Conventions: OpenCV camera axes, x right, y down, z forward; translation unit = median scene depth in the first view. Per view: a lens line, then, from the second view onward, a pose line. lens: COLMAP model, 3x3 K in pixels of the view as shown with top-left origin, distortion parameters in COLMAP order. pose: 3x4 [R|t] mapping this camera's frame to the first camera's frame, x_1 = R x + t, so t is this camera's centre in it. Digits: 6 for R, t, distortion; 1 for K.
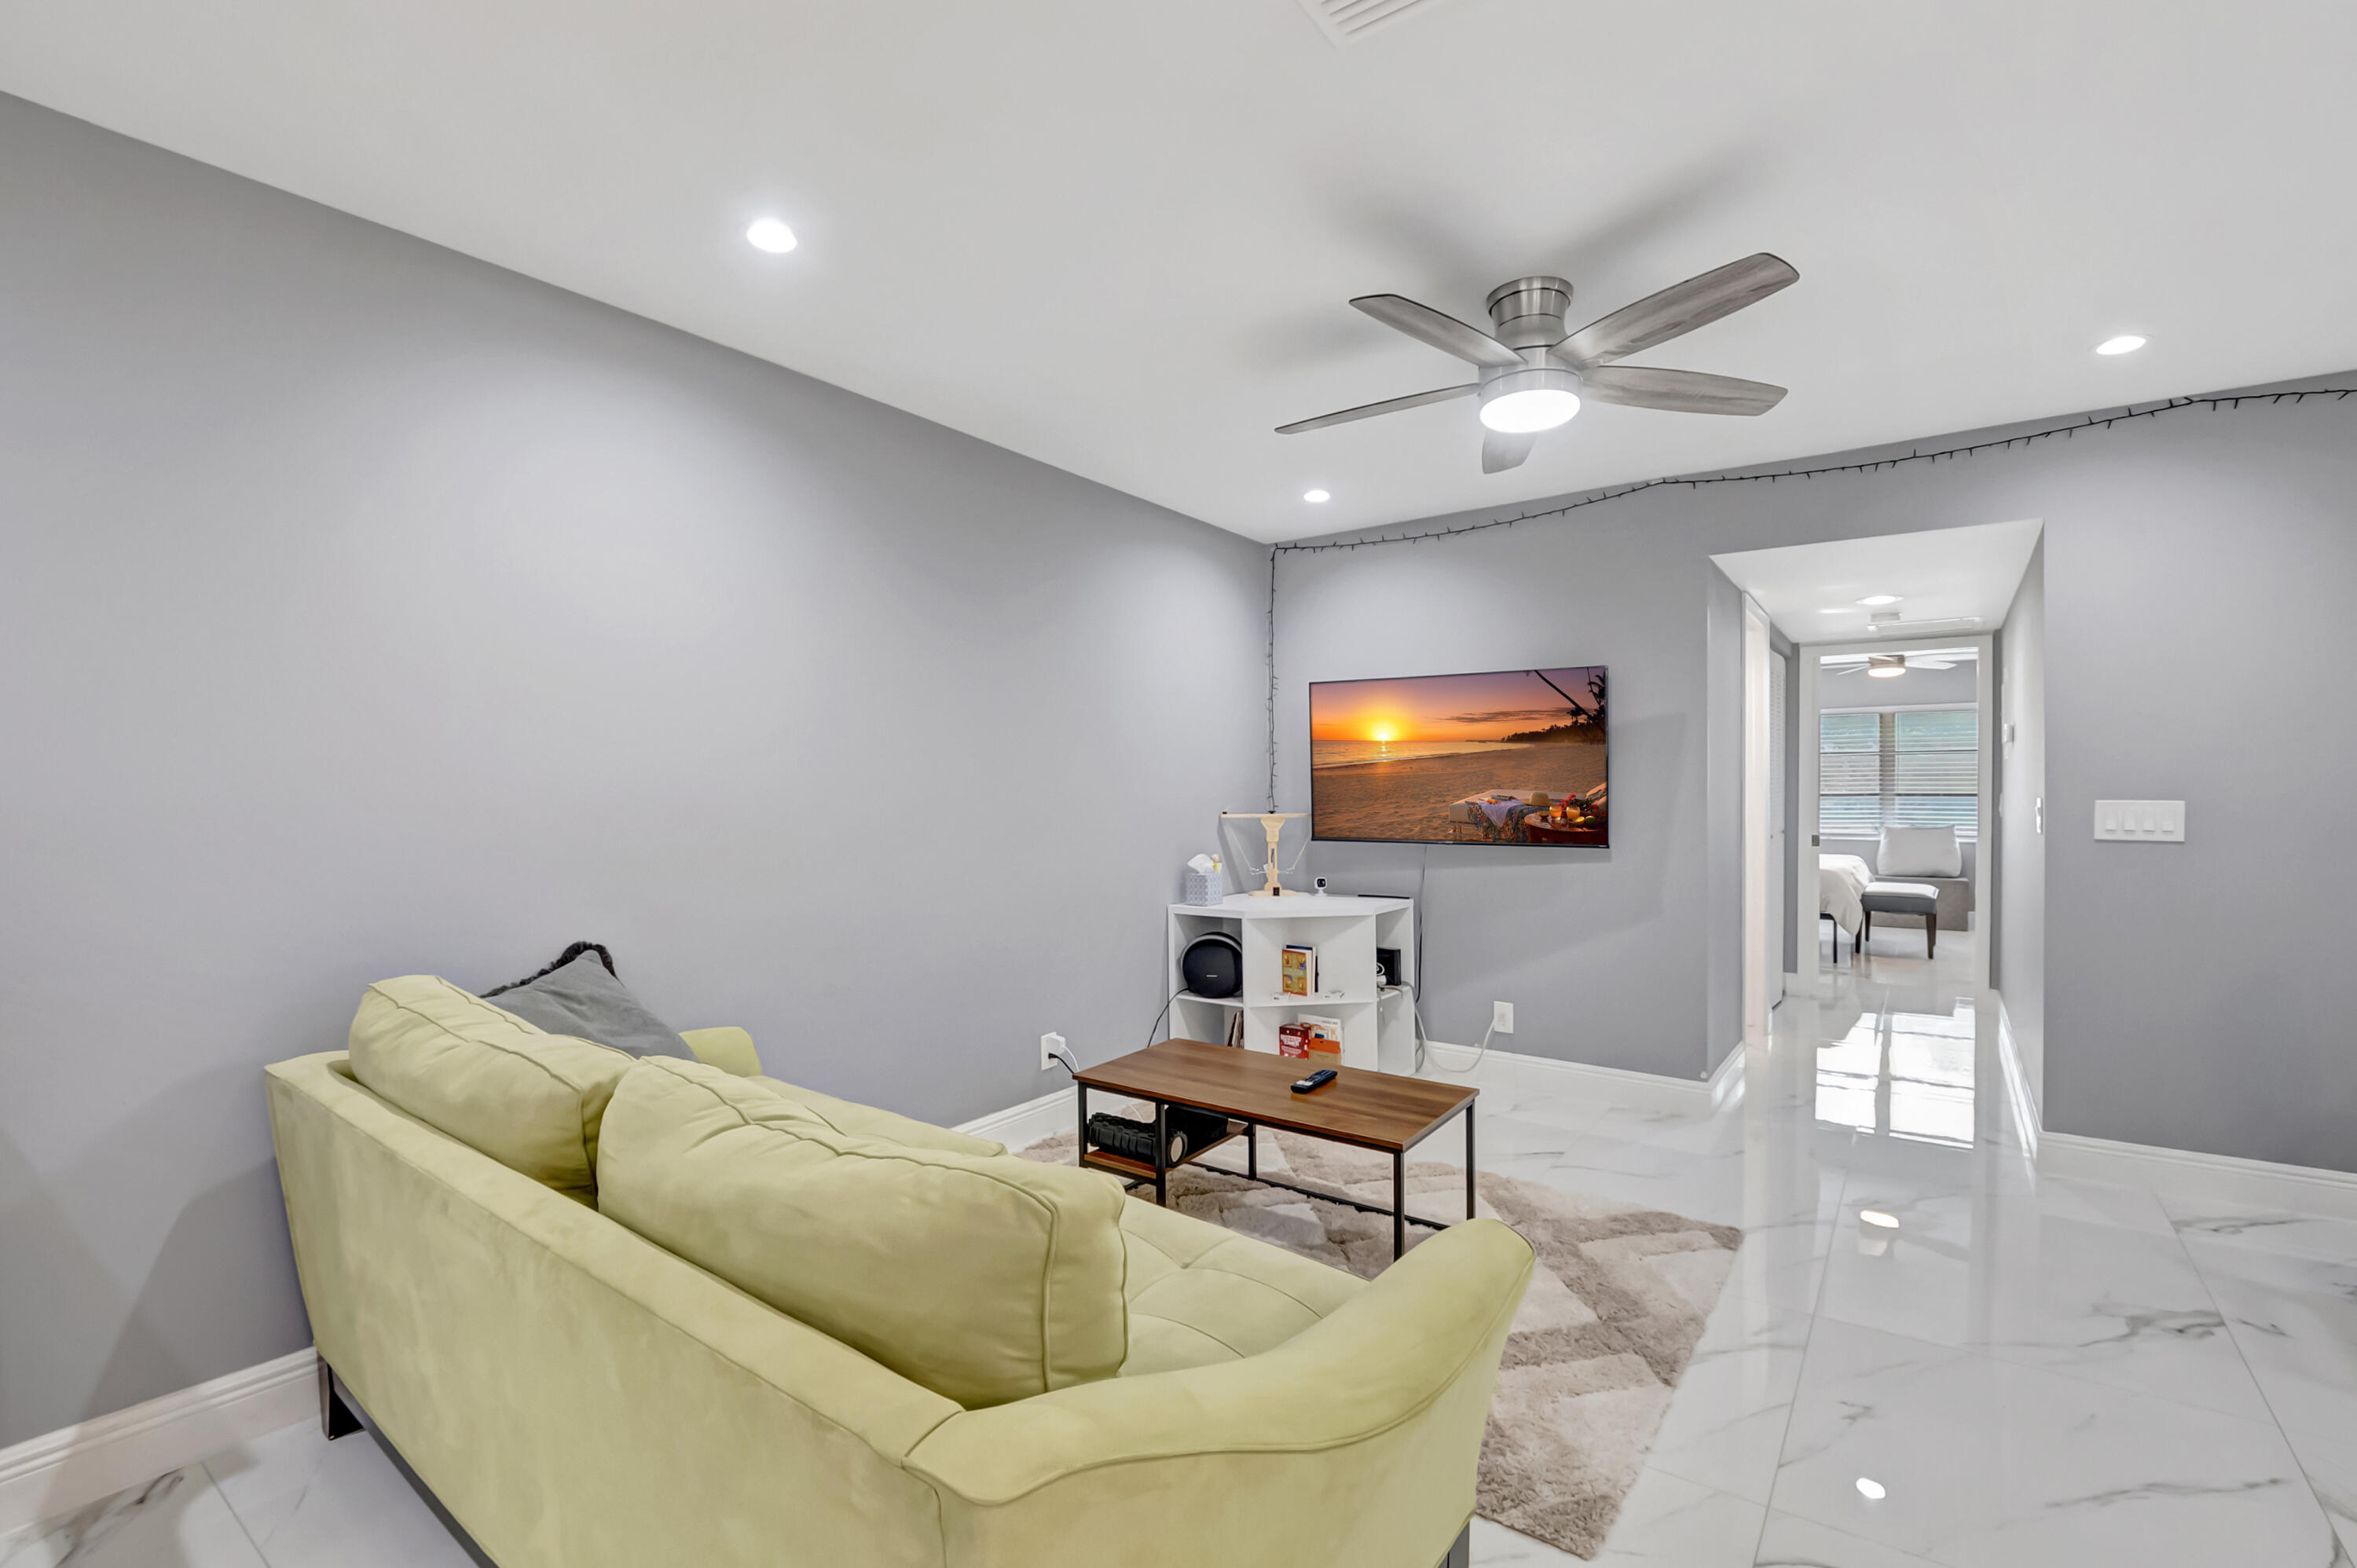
lens RADIAL K [[1063.1, 0, 1184.6], [0, 1063.1, 788.7], [0, 0, 1]] dist [0.004520, -0.010044]
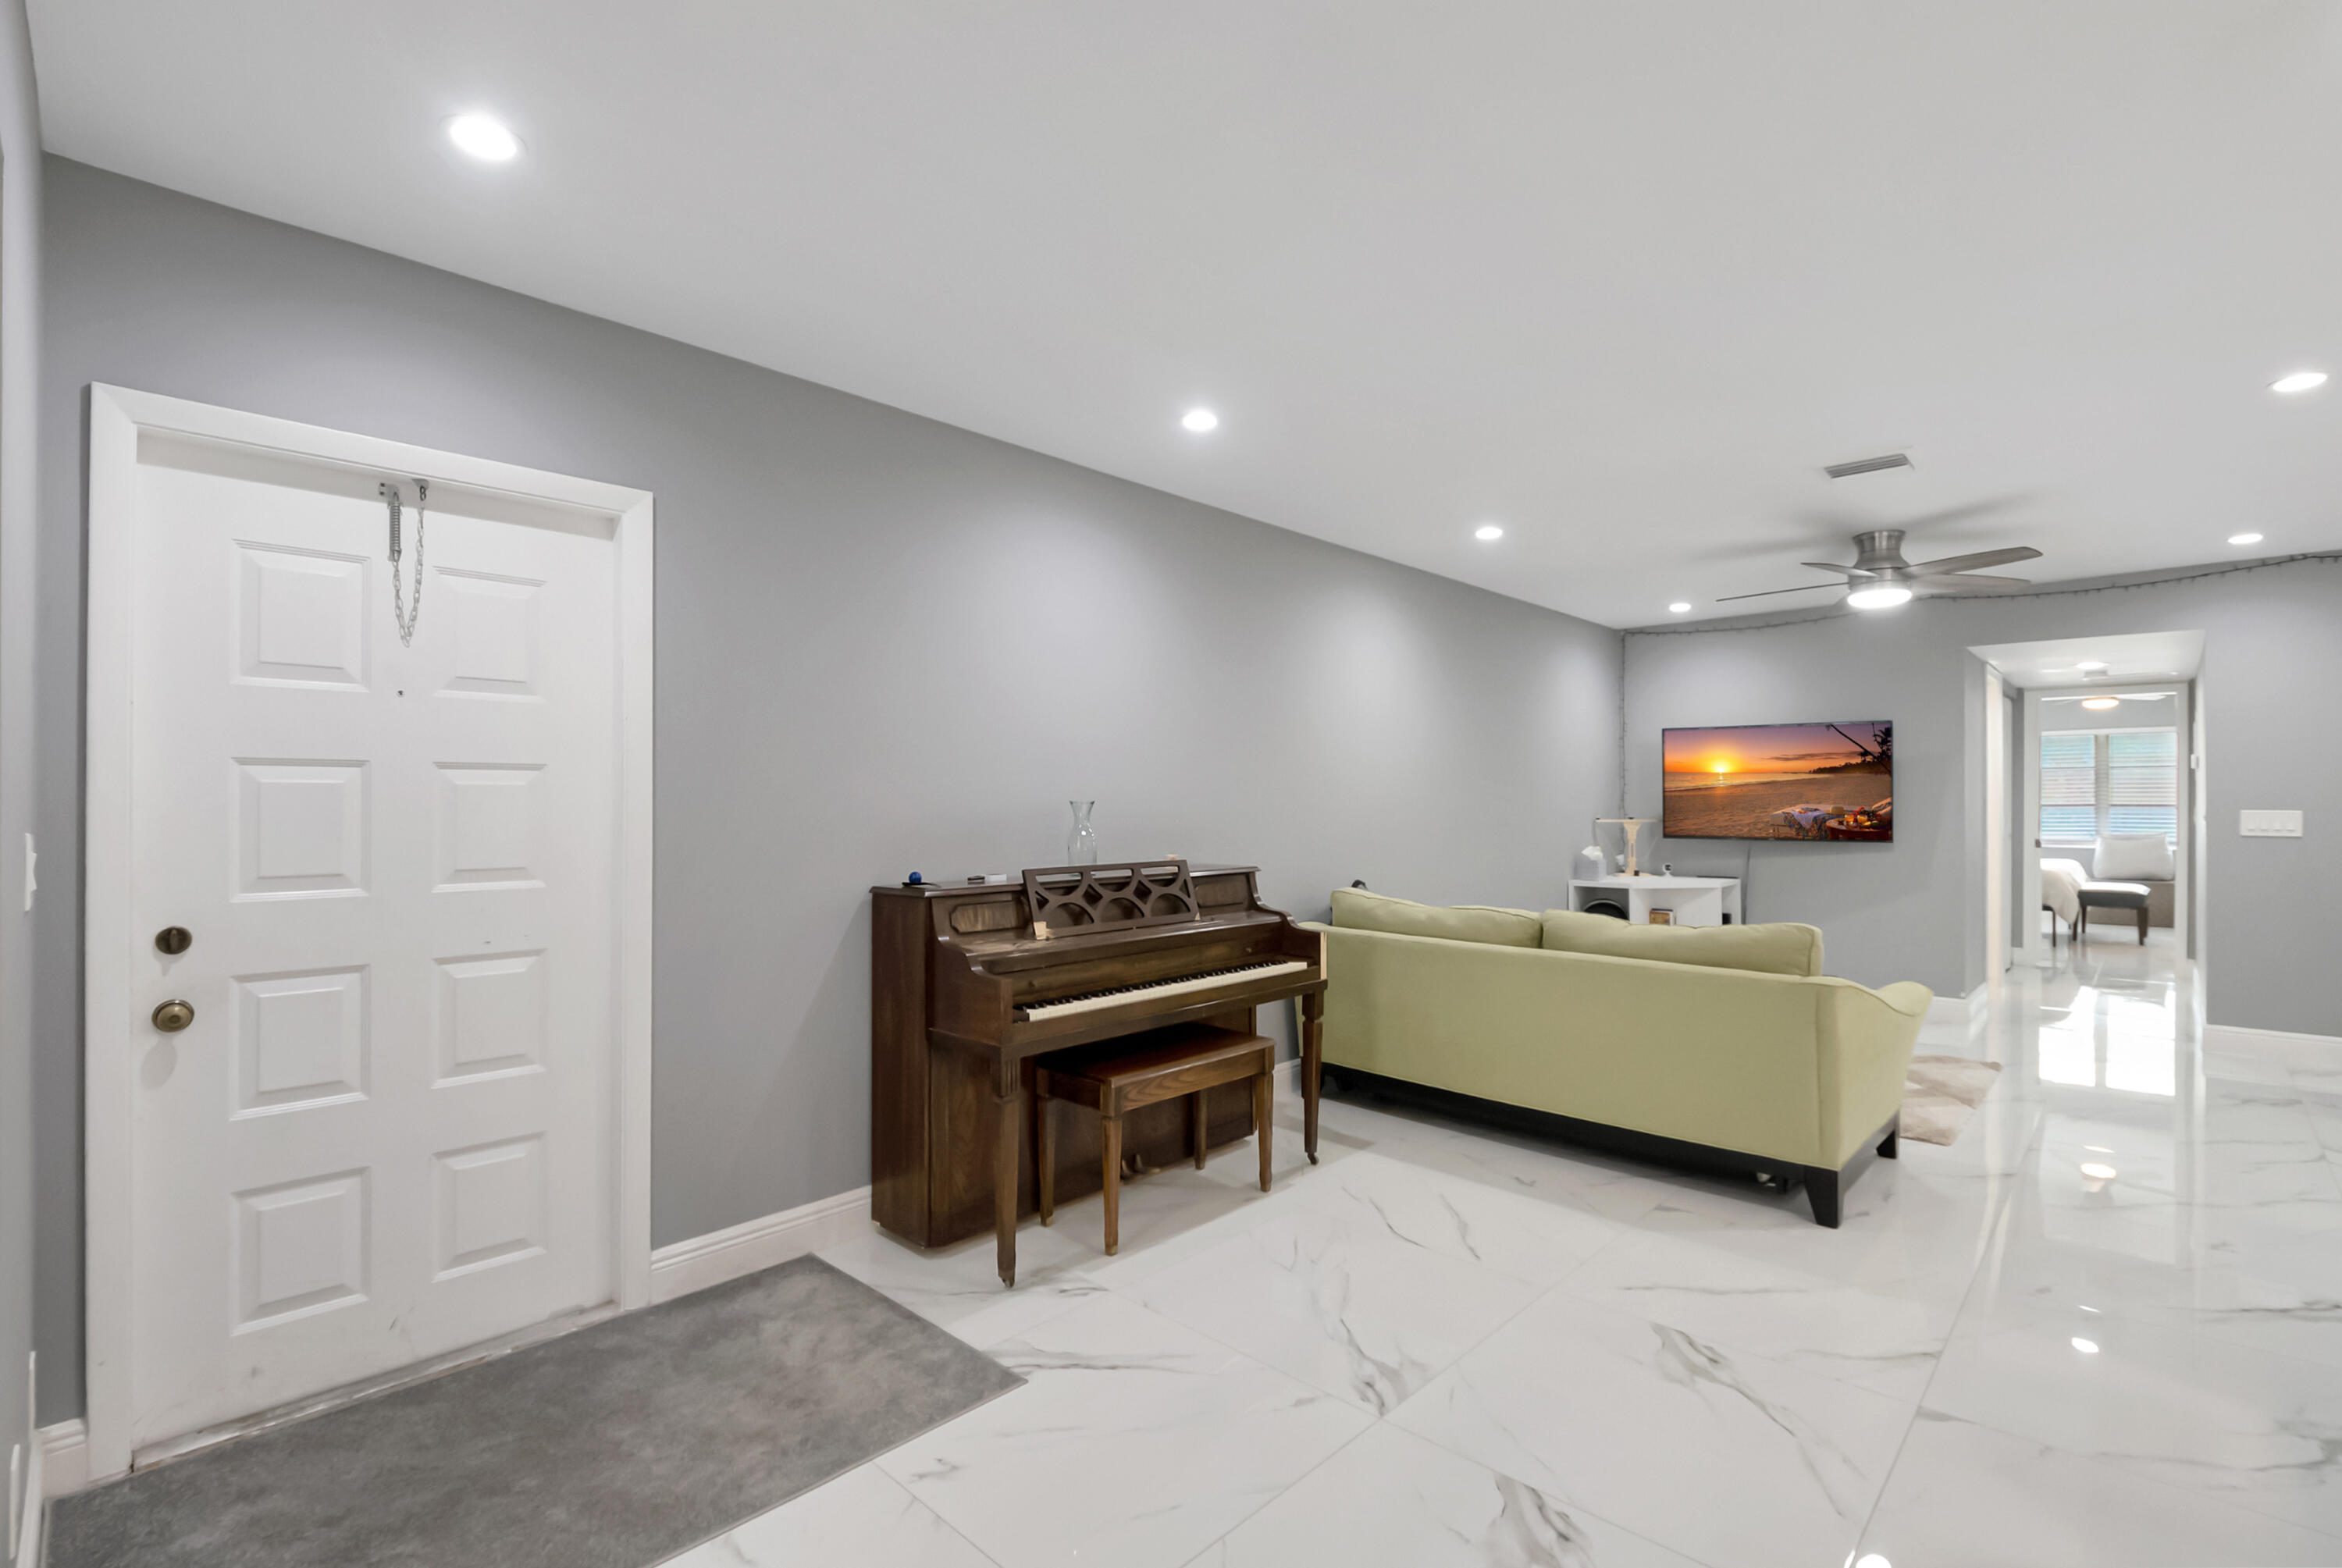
lens RADIAL K [[1070.8, 0, 1162.8], [0, 1070.8, 792.1], [0, 0, 1]] dist [-0.008317, -0.004598]
pose [[0.989595, -0.000788, -0.143879, -0.369215], [-0.000440, 0.999964, -0.008504, -0.001878], [0.143880, 0.008479, 0.989559, -0.580050]]
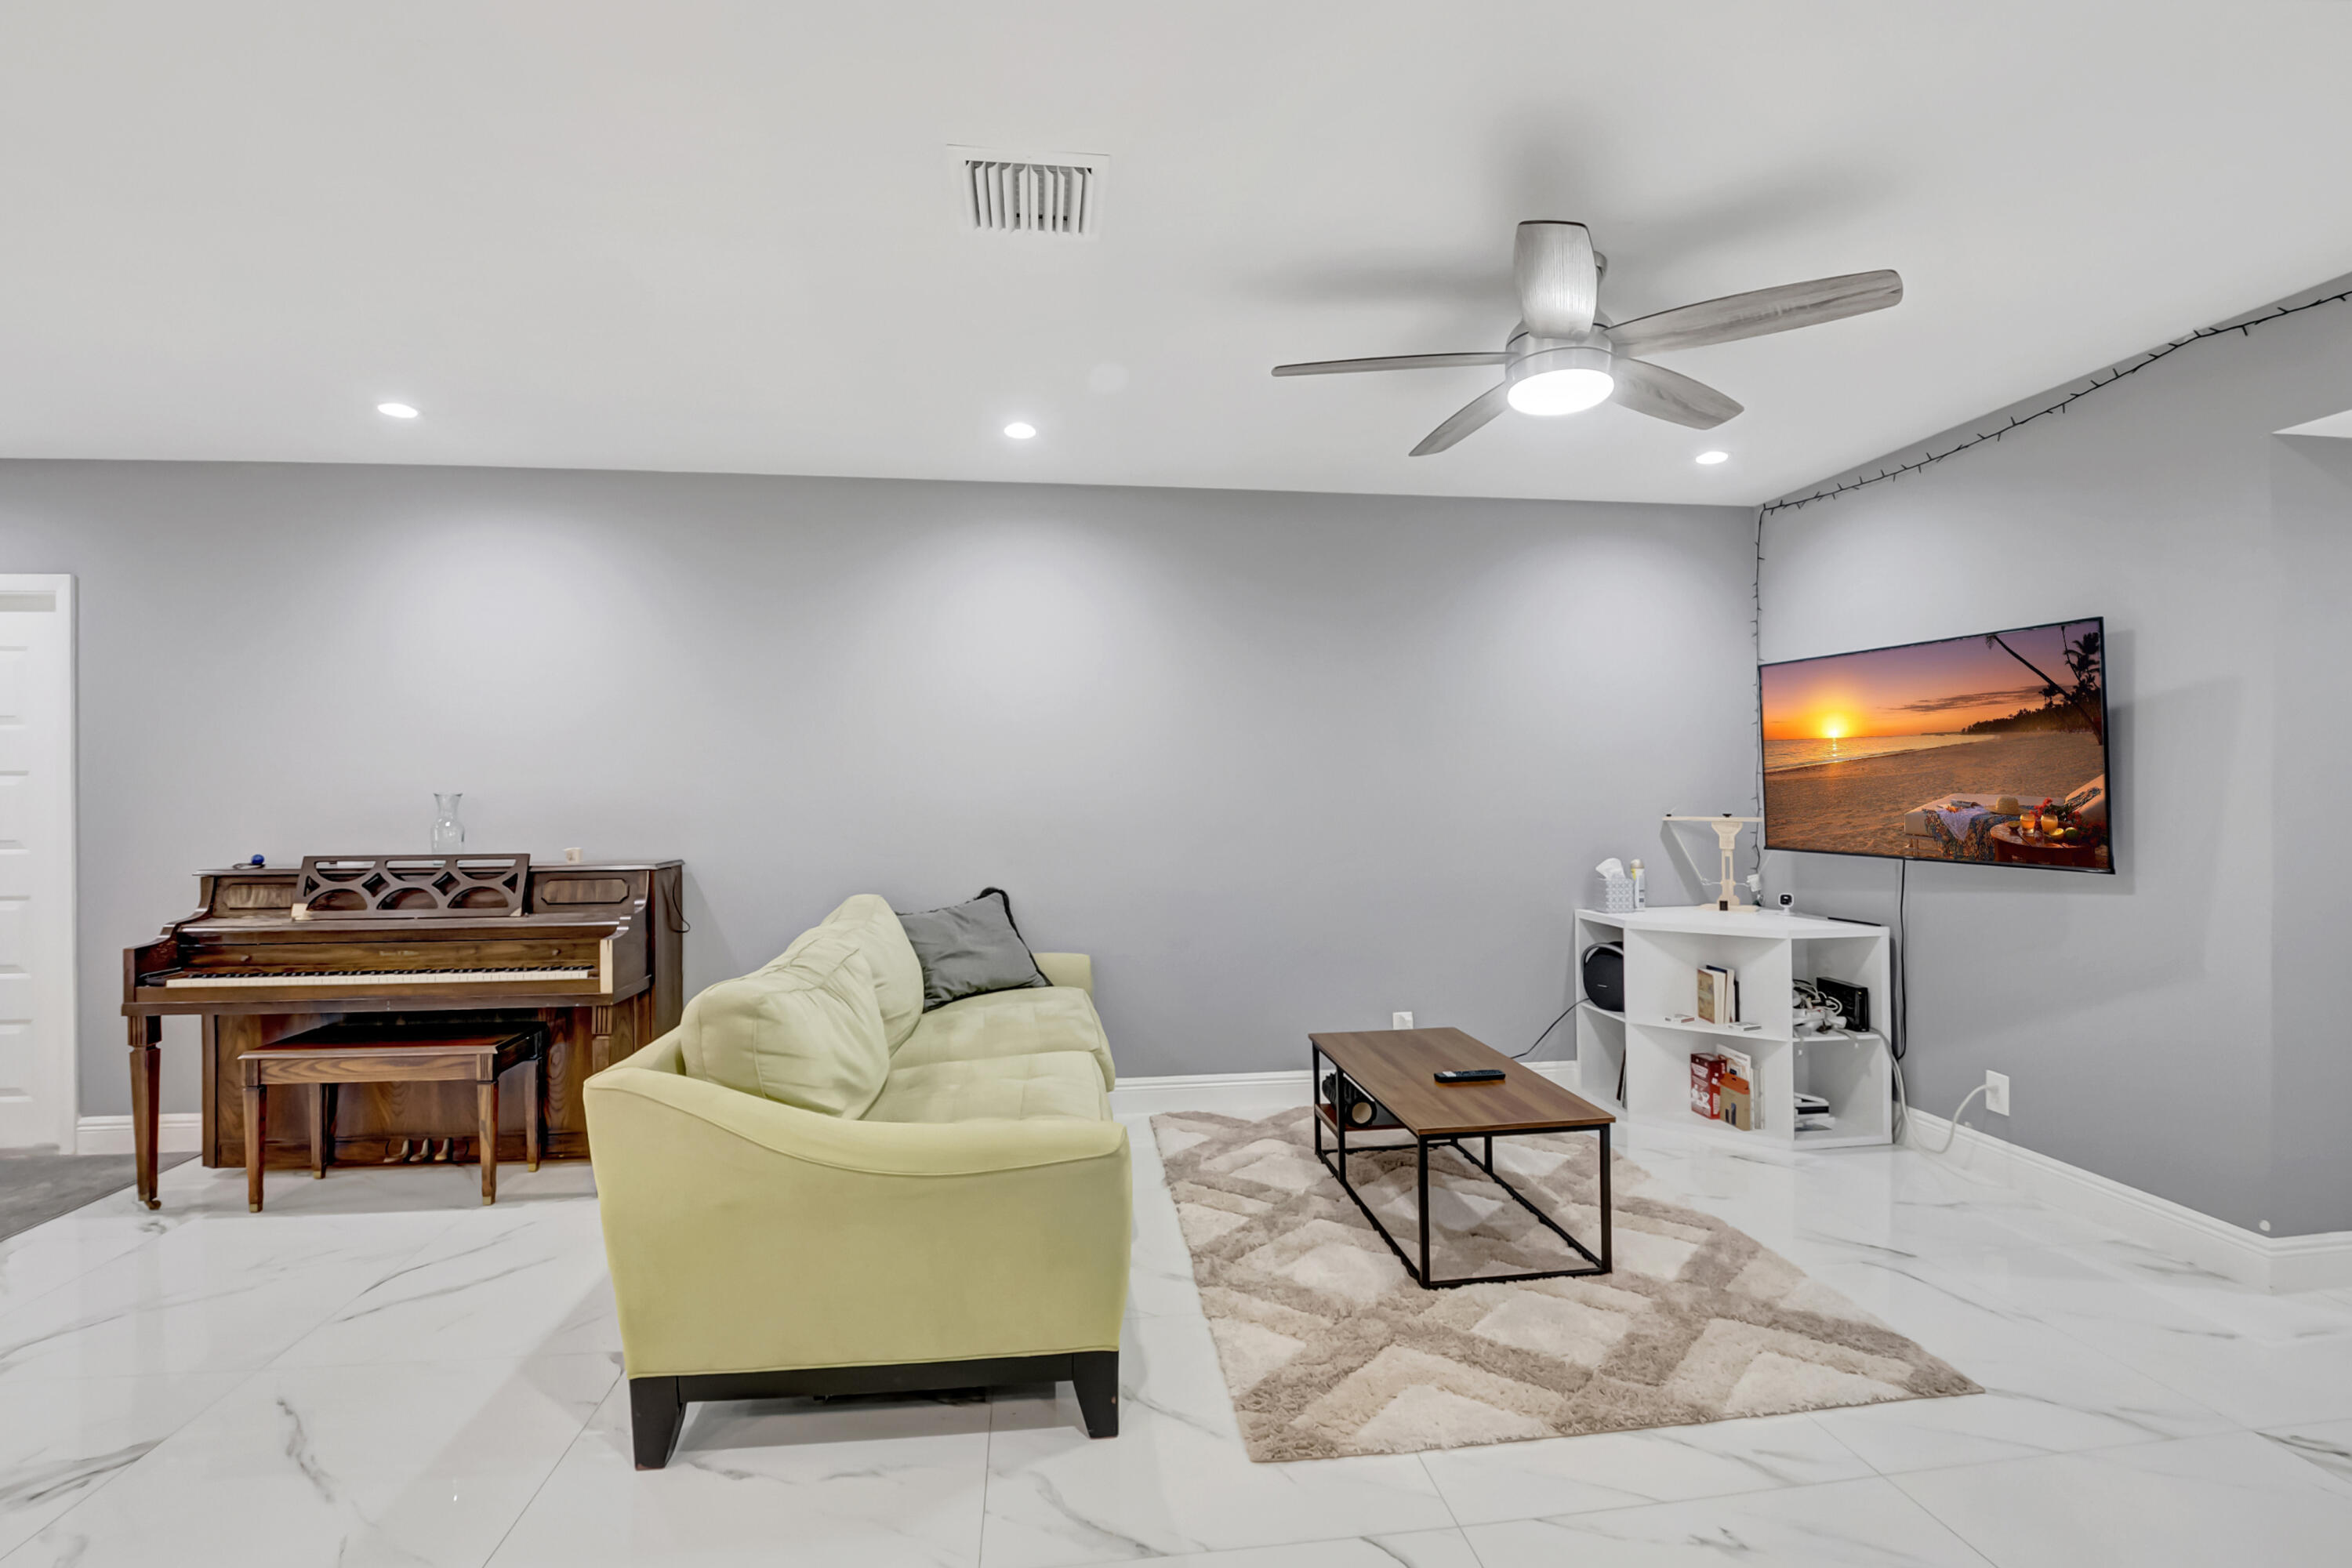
lens RADIAL K [[1060.9, 0, 1177.1], [0, 1060.9, 784.3], [0, 0, 1]] dist [0.004520, -0.010044]
pose [[0.679615, -0.007725, -0.733528, 0.468353], [0.003850, 0.999968, -0.006965, -0.002134], [0.733559, 0.001909, 0.679623, 0.058850]]
